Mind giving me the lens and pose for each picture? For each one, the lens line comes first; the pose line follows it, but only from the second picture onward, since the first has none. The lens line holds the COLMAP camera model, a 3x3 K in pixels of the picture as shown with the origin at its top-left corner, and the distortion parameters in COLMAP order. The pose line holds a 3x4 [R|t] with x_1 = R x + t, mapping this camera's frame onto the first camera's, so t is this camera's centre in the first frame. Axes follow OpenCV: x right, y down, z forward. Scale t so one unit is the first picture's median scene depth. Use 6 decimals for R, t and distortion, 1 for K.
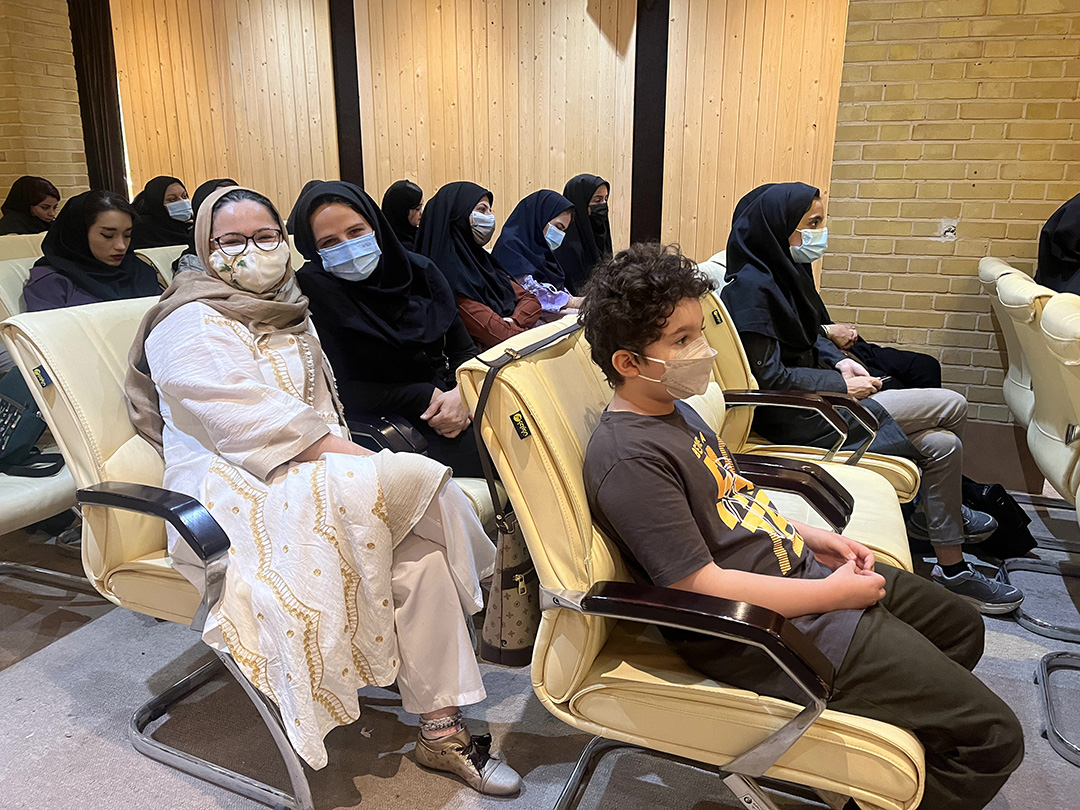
lens RADIAL K [[816.9, 0, 537.6], [0, 816.9, 407.7], [0, 0, 1]] dist [0.045606, -0.054194]
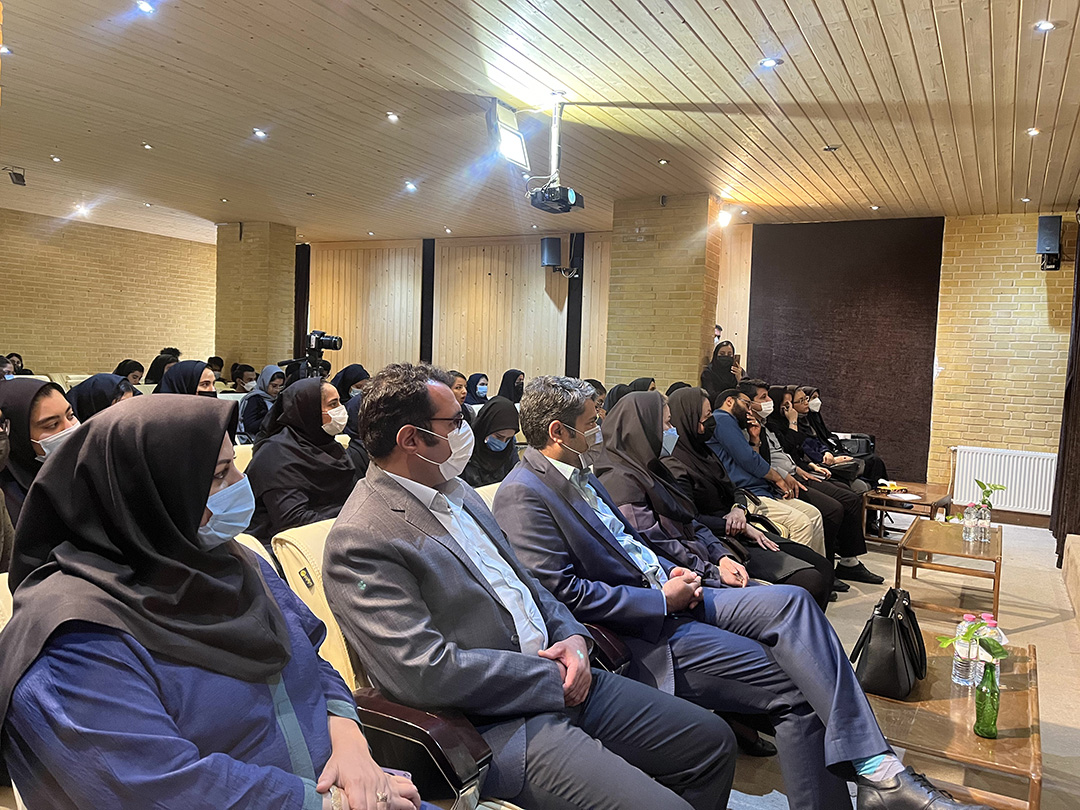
lens RADIAL K [[816.9, 0, 542.8], [0, 816.9, 407.4], [0, 0, 1]] dist [0.045606, -0.054194]
pose [[0.990924, 0.042642, -0.127483, 0.302486], [-0.069423, 0.974432, -0.213688, 0.205589], [0.115112, 0.220599, 0.968548, -0.805263]]
